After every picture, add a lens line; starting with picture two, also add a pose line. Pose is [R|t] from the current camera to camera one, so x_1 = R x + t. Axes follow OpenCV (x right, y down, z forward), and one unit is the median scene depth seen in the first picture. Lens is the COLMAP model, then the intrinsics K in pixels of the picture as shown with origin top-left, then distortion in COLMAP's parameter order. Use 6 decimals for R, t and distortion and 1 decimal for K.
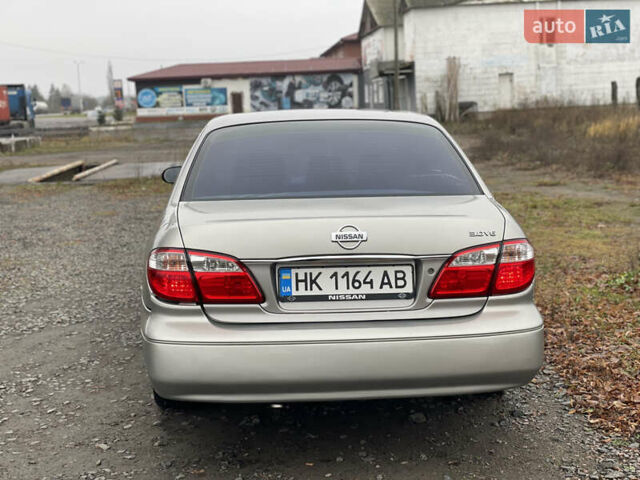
lens RADIAL K [[939.2, 0, 320.0], [0, 939.2, 240.0], [0, 0, 1]] dist [0.173627, -0.174213]
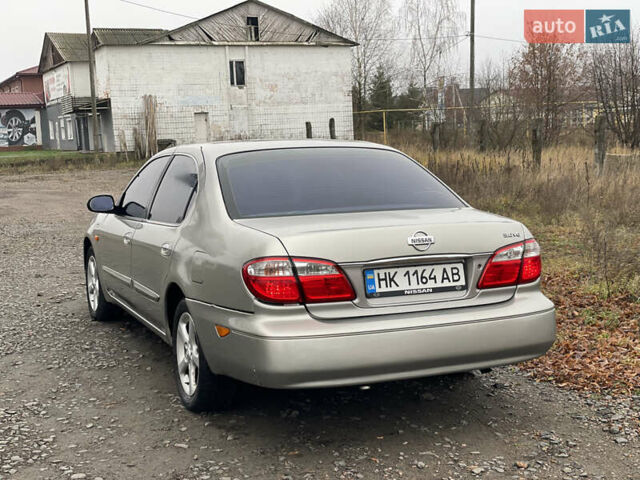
lens RADIAL K [[939.2, 0, 320.0], [0, 939.2, 240.0], [0, 0, 1]] dist [0.173627, -0.174213]
pose [[0.941606, -0.035979, 0.334789, -0.487252], [0.049282, 0.998294, -0.031325, 0.026752], [-0.333091, 0.045995, 0.941772, -0.093846]]
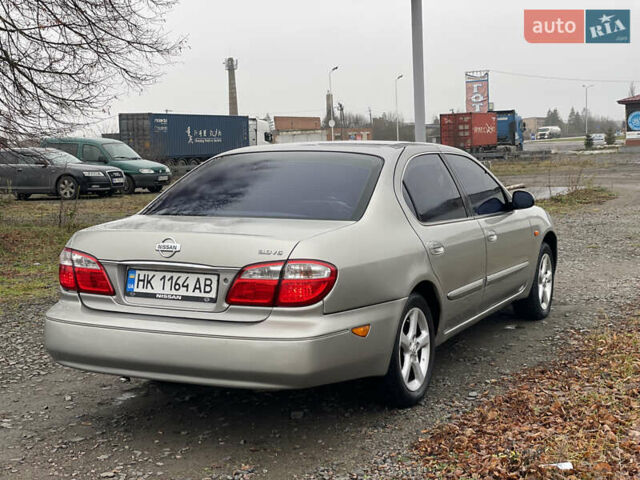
lens RADIAL K [[939.2, 0, 320.0], [0, 939.2, 240.0], [0, 0, 1]] dist [0.173627, -0.174213]
pose [[0.863924, 0.058882, -0.500168, 0.804163], [-0.070942, 0.997467, -0.005111, -0.020375], [0.498600, 0.039898, 0.865913, 0.031210]]
